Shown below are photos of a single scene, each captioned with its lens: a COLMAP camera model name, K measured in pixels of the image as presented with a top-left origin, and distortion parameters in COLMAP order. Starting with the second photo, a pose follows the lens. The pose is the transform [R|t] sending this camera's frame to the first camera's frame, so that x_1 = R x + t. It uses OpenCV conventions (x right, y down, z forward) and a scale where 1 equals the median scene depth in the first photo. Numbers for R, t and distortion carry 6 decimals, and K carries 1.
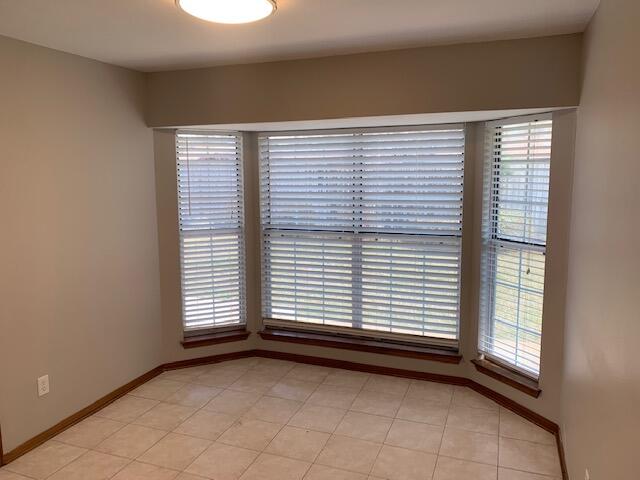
lens RADIAL K [[488.9, 0, 317.5], [0, 488.9, 244.2], [0, 0, 1]] dist [0.009648, -0.010443]
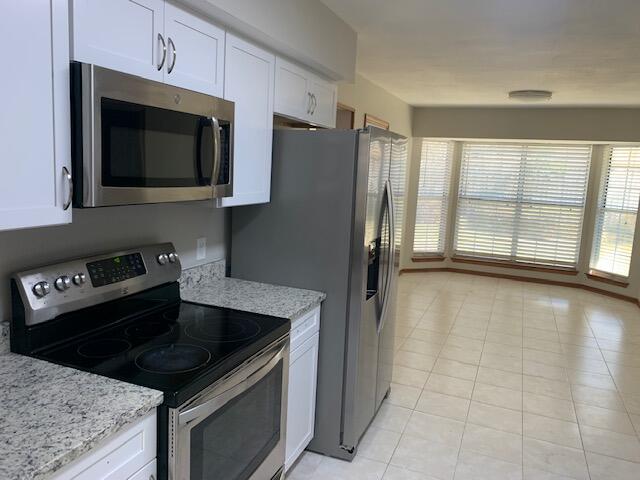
lens RADIAL K [[488.9, 0, 315.9], [0, 488.9, 235.7], [0, 0, 1]] dist [0.009648, -0.010443]
pose [[0.998059, 0.058757, -0.020653, -0.619849], [-0.058694, 0.998269, 0.003650, 0.138719], [0.020831, -0.002430, 0.999780, -0.802267]]
